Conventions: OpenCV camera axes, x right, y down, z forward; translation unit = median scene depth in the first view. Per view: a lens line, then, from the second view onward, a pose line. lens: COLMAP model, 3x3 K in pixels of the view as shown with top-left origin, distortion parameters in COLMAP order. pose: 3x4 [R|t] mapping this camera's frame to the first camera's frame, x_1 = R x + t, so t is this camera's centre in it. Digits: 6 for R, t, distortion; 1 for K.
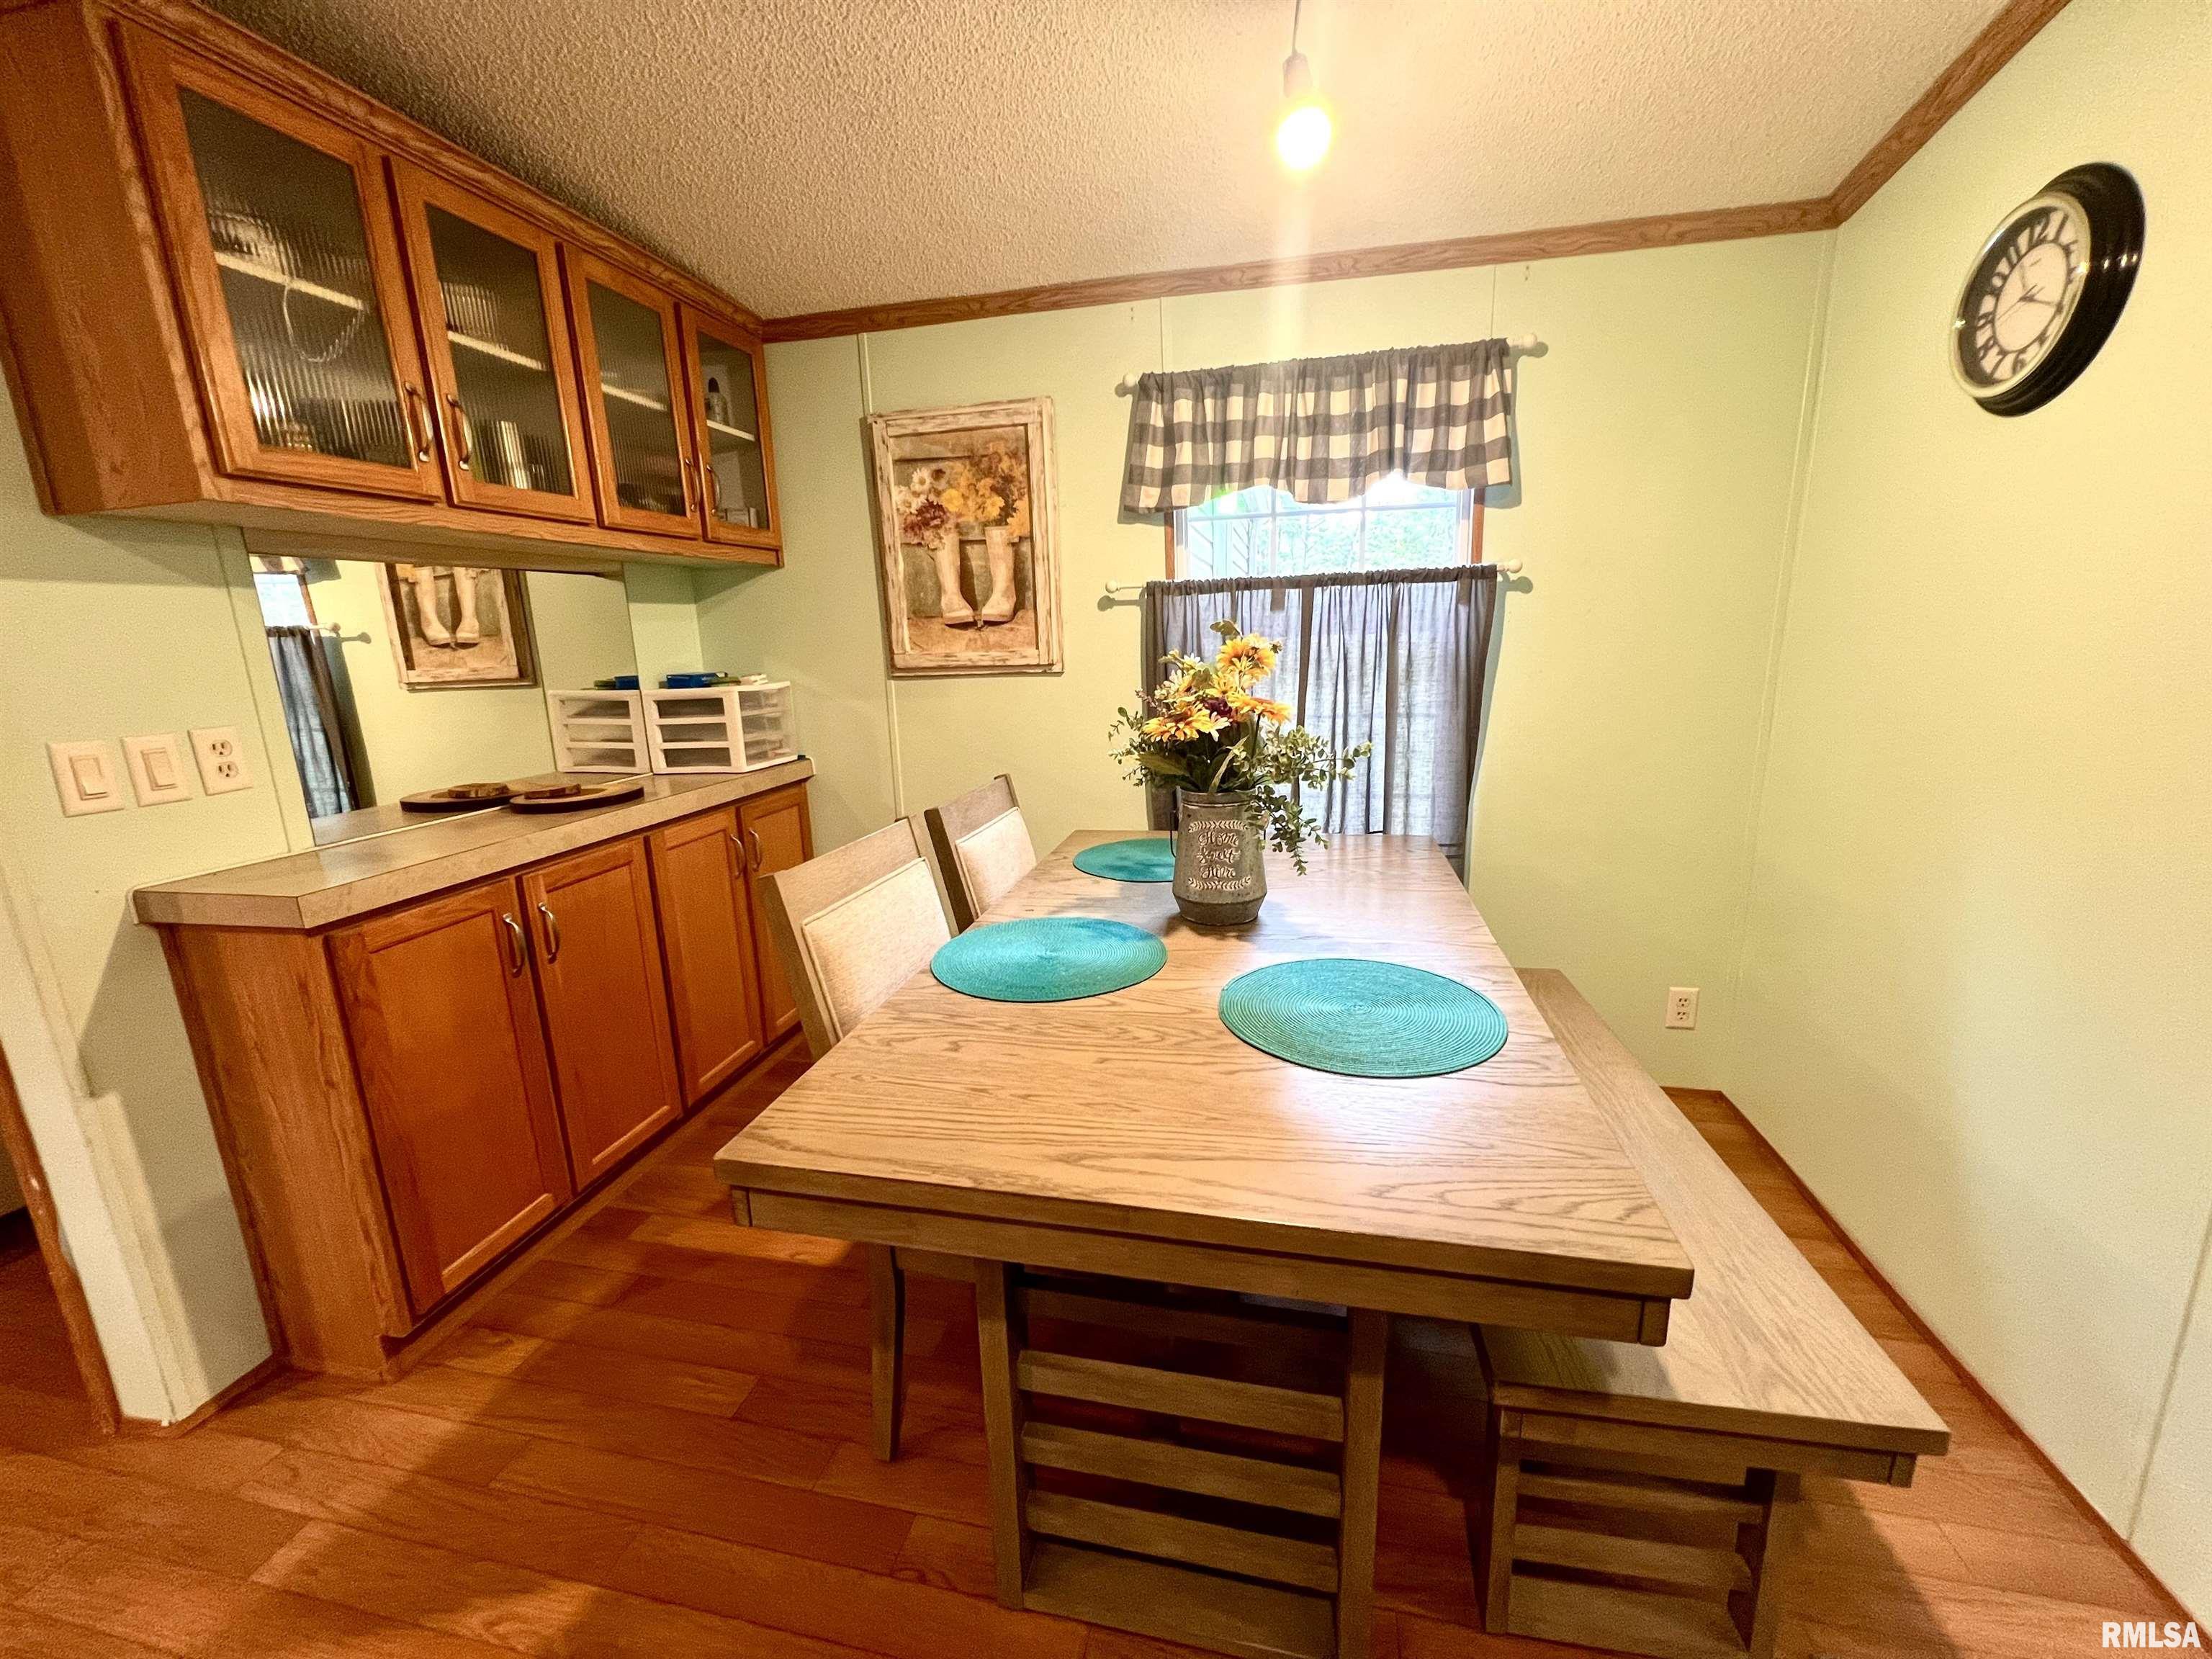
lens RADIAL K [[882.2, 0, 1103.5], [0, 882.2, 825.7], [0, 0, 1]] dist [-0.000881, 0.000189]
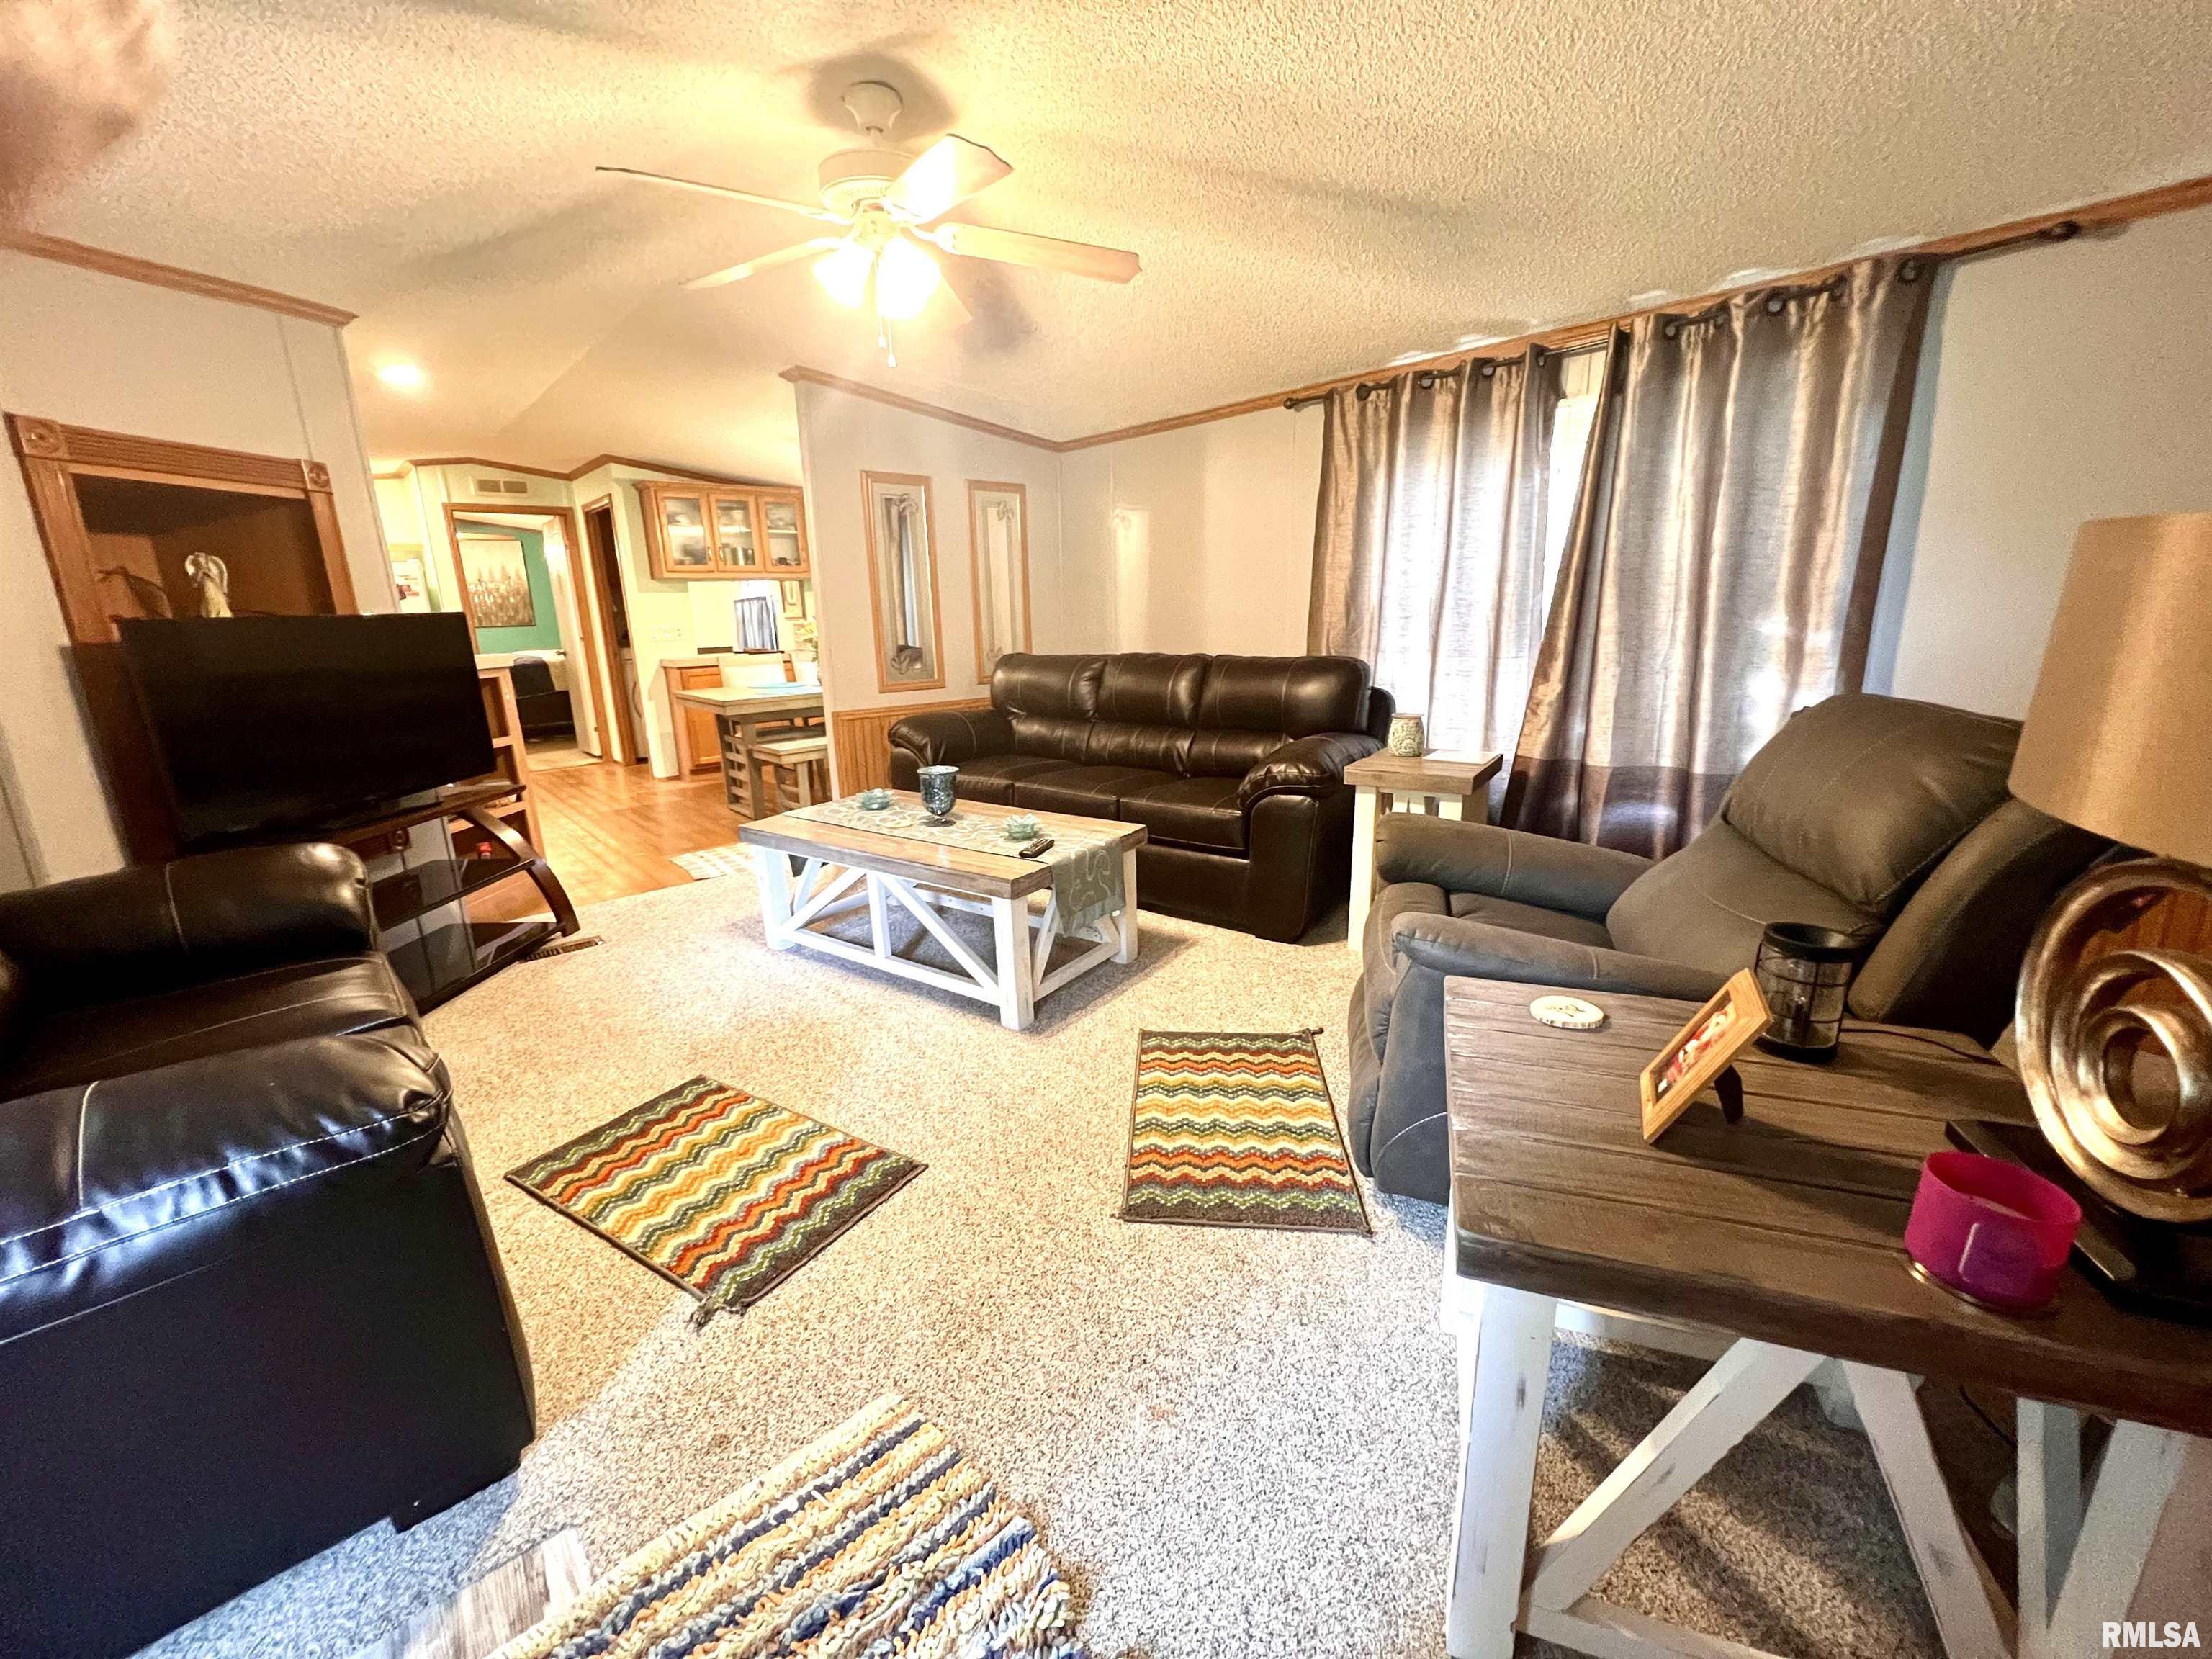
lens RADIAL K [[882.2, 0, 1103.5], [0, 882.2, 825.7], [0, 0, 1]] dist [-0.000881, 0.000189]
pose [[0.812416, 0.154570, -0.562217, 2.250370], [-0.127193, 0.987982, 0.087829, 0.148802], [0.569036, 0.000156, 0.822313, -0.948800]]
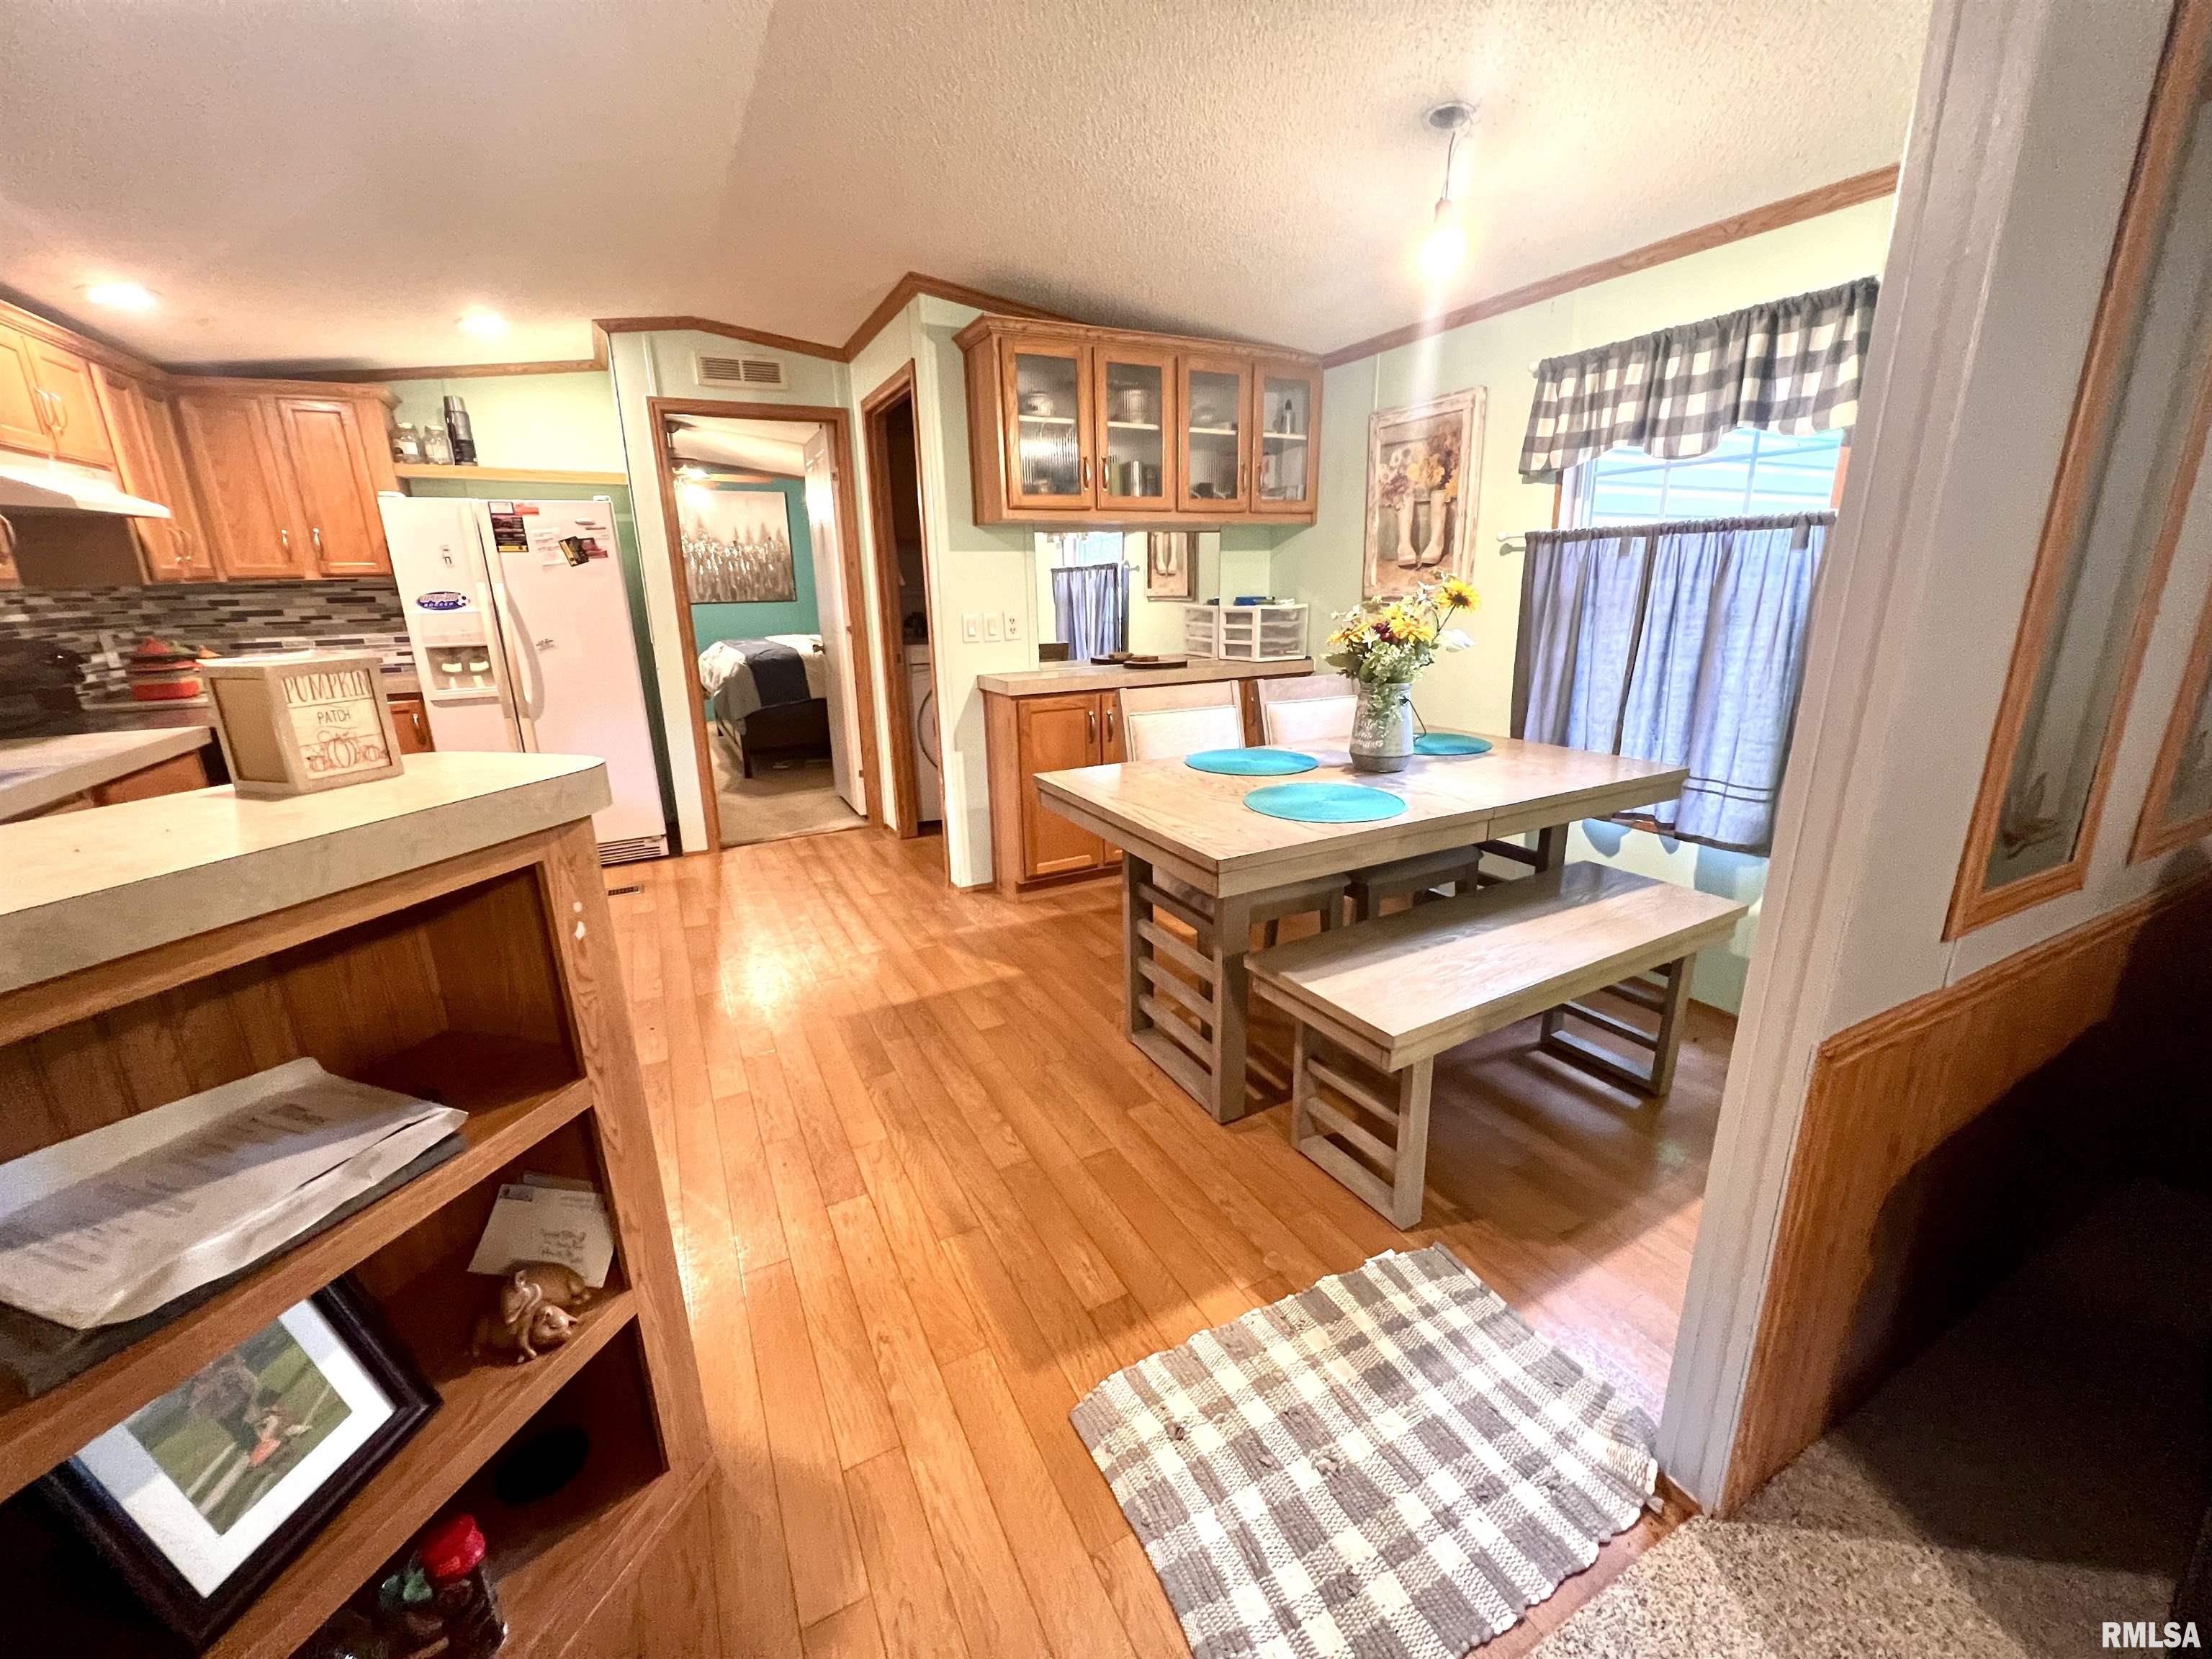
lens RADIAL K [[884.2, 0, 1102.1], [0, 884.2, 824.9], [0, 0, 1]] dist [0.001462, 0.000110]
pose [[0.640720, 0.222781, -0.734743, 0.685180], [-0.165217, 0.974564, 0.151423, 0.031610], [0.749788, 0.024372, 0.661229, -0.251628]]
